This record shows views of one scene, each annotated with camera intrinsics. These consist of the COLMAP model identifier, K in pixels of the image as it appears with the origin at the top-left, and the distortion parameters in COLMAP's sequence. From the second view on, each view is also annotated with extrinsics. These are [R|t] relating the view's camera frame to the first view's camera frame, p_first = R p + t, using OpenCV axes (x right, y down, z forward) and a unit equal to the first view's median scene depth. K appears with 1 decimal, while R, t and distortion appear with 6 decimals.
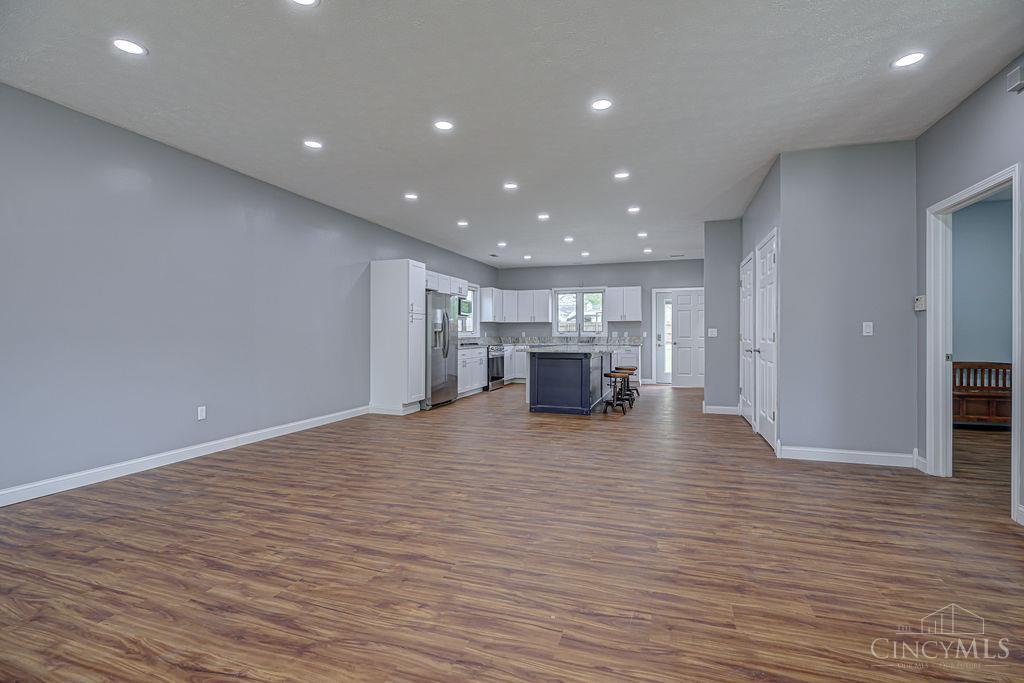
lens RADIAL K [[468.5, 0, 512.7], [0, 468.5, 336.9], [0, 0, 1]] dist [-0.003312, -0.000550]
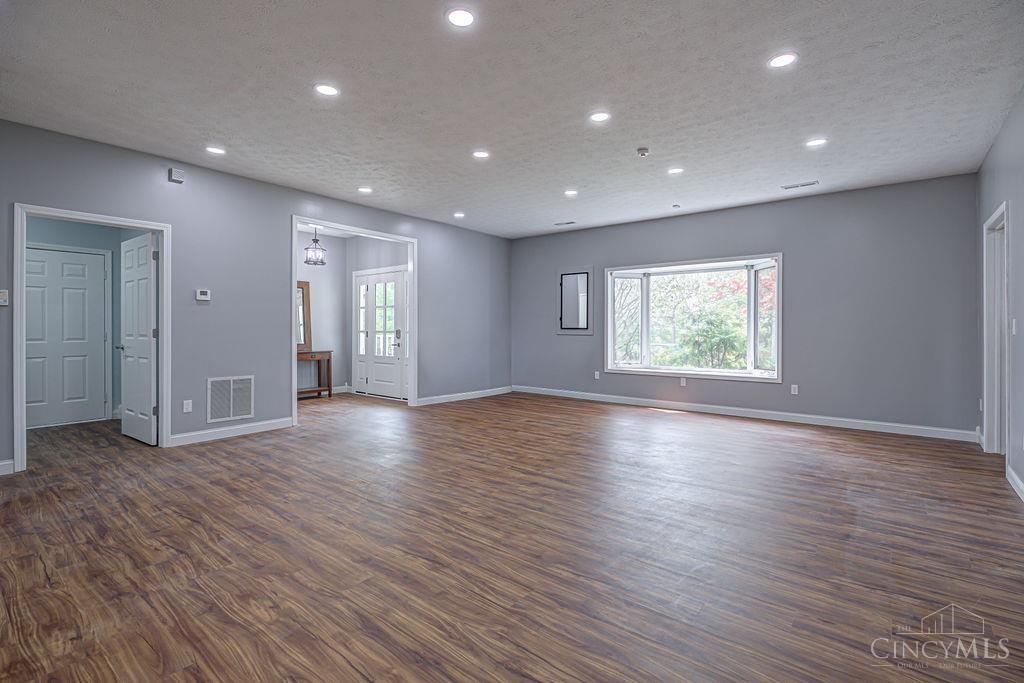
lens RADIAL K [[468.5, 0, 512.7], [0, 468.5, 336.9], [0, 0, 1]] dist [-0.003312, -0.000550]
pose [[-0.940803, -0.004710, 0.338920, -0.541362], [-0.000731, 0.999929, 0.011866, -0.006556], [-0.338952, 0.010916, -0.940740, 1.959711]]
